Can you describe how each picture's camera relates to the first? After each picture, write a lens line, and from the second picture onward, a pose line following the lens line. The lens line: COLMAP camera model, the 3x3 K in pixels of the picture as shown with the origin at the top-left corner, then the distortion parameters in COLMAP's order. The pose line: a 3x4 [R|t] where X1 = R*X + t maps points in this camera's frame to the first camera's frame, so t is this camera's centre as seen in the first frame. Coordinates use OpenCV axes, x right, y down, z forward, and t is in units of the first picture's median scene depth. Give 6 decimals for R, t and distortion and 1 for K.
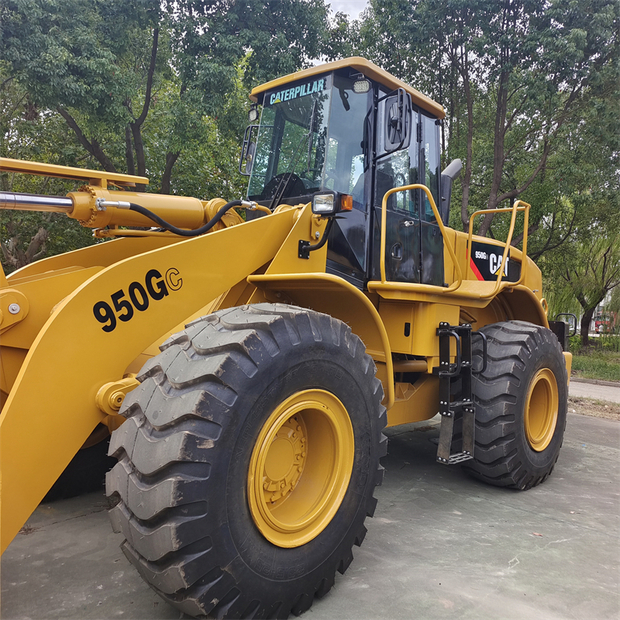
lens RADIAL K [[558.7, 0, 311.3], [0, 558.7, 311.0], [0, 0, 1]] dist [0.016185, 0.013144]
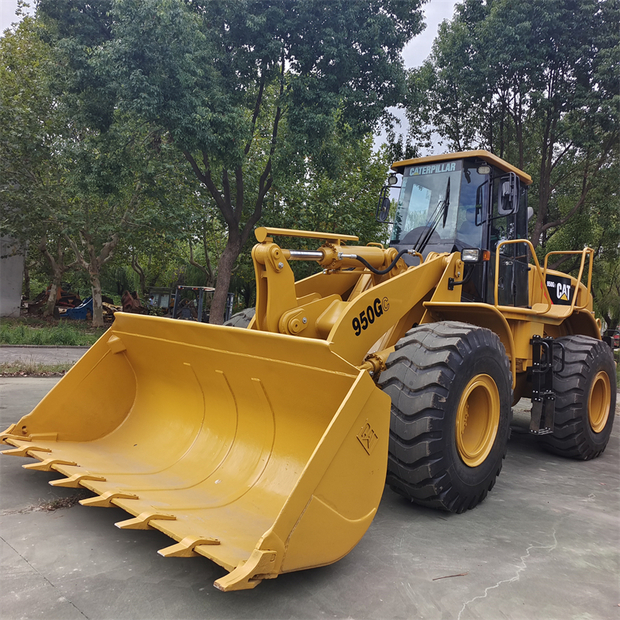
lens RADIAL K [[558.7, 0, 308.9], [0, 558.7, 309.9], [0, 0, 1]] dist [0.016185, 0.013144]
pose [[0.999235, 0.028977, -0.026271, -0.329982], [-0.029264, 0.999515, -0.010609, -0.012925], [0.025951, 0.011369, 0.999599, -0.474016]]
